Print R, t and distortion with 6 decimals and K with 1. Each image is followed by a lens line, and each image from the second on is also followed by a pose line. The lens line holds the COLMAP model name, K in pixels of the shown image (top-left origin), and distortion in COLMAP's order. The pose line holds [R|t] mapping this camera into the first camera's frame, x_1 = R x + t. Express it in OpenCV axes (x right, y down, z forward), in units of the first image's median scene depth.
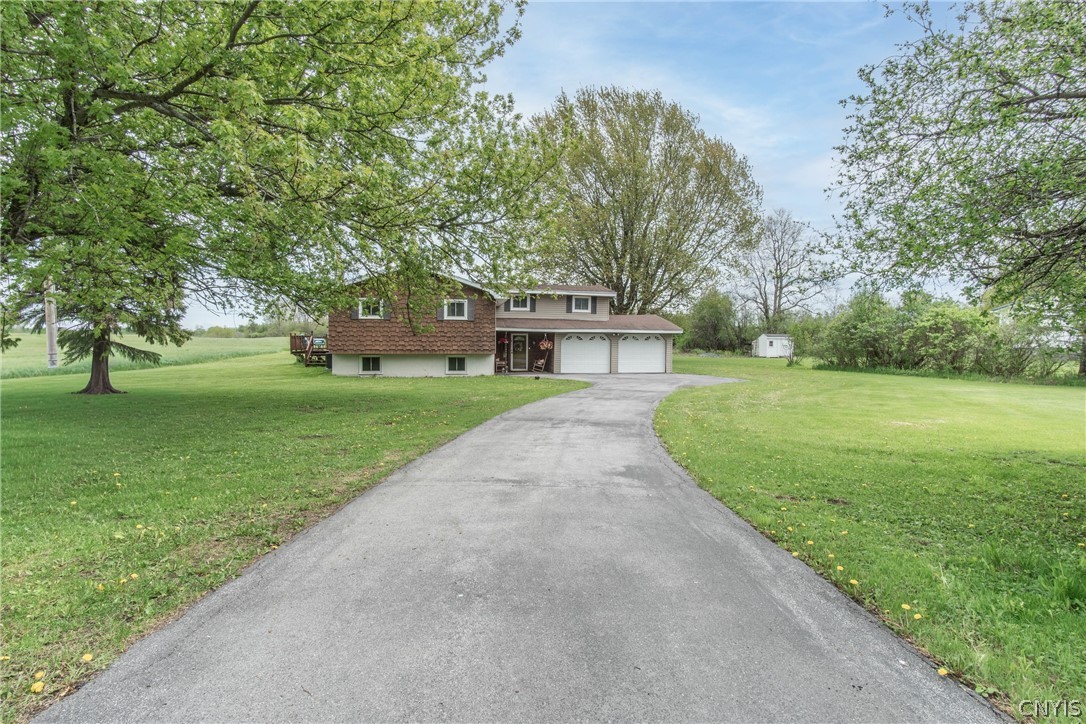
lens RADIAL K [[593.2, 0, 543.0], [0, 593.2, 362.0], [0, 0, 1]] dist [0.002407, -0.000305]
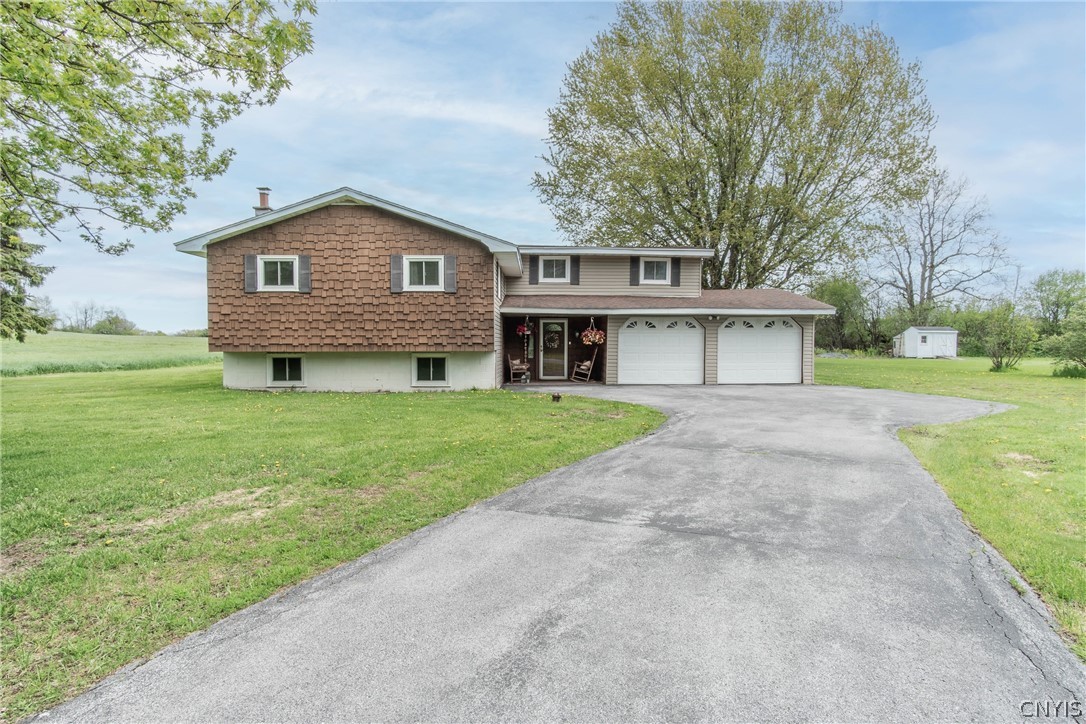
lens RADIAL K [[593.2, 0, 543.0], [0, 593.2, 362.0], [0, 0, 1]] dist [0.002407, -0.000305]
pose [[0.989357, -0.002792, -0.145482, 0.041033], [0.002113, 0.999986, -0.004817, -0.000407], [0.145494, 0.004458, 0.989349, 0.392602]]
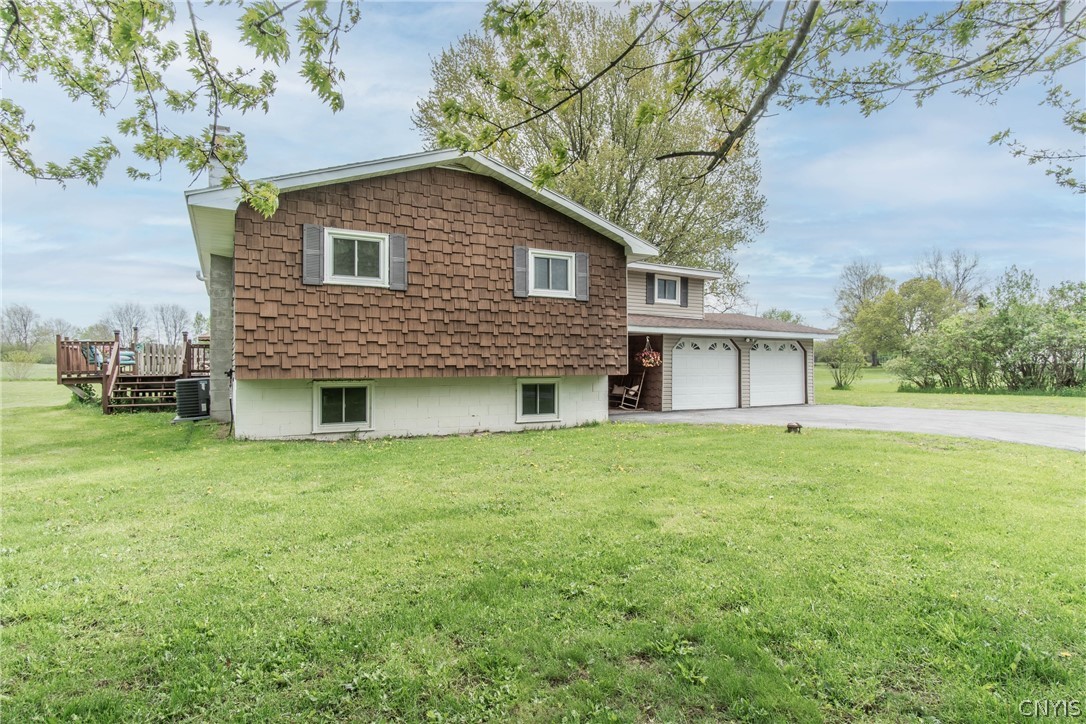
lens RADIAL K [[593.2, 0, 543.0], [0, 593.2, 362.0], [0, 0, 1]] dist [0.002407, -0.000305]
pose [[0.945364, -0.005967, 0.325961, -0.253593], [0.020170, 0.998988, -0.040212, -0.005587], [-0.325391, 0.044590, 0.944528, 0.512057]]
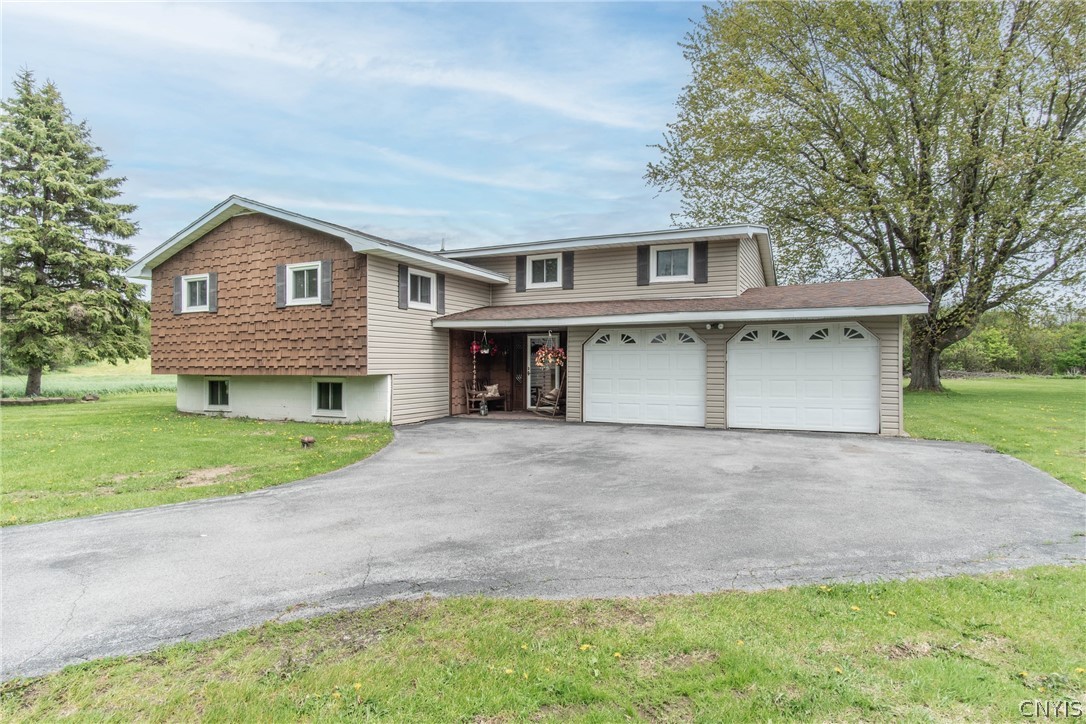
lens RADIAL K [[593.2, 0, 543.0], [0, 593.2, 362.0], [0, 0, 1]] dist [0.002407, -0.000305]
pose [[0.816377, -0.011306, -0.577409, 0.249562], [-0.012934, 0.999200, -0.037852, -0.007518], [0.577374, 0.038369, 0.815577, 0.619527]]
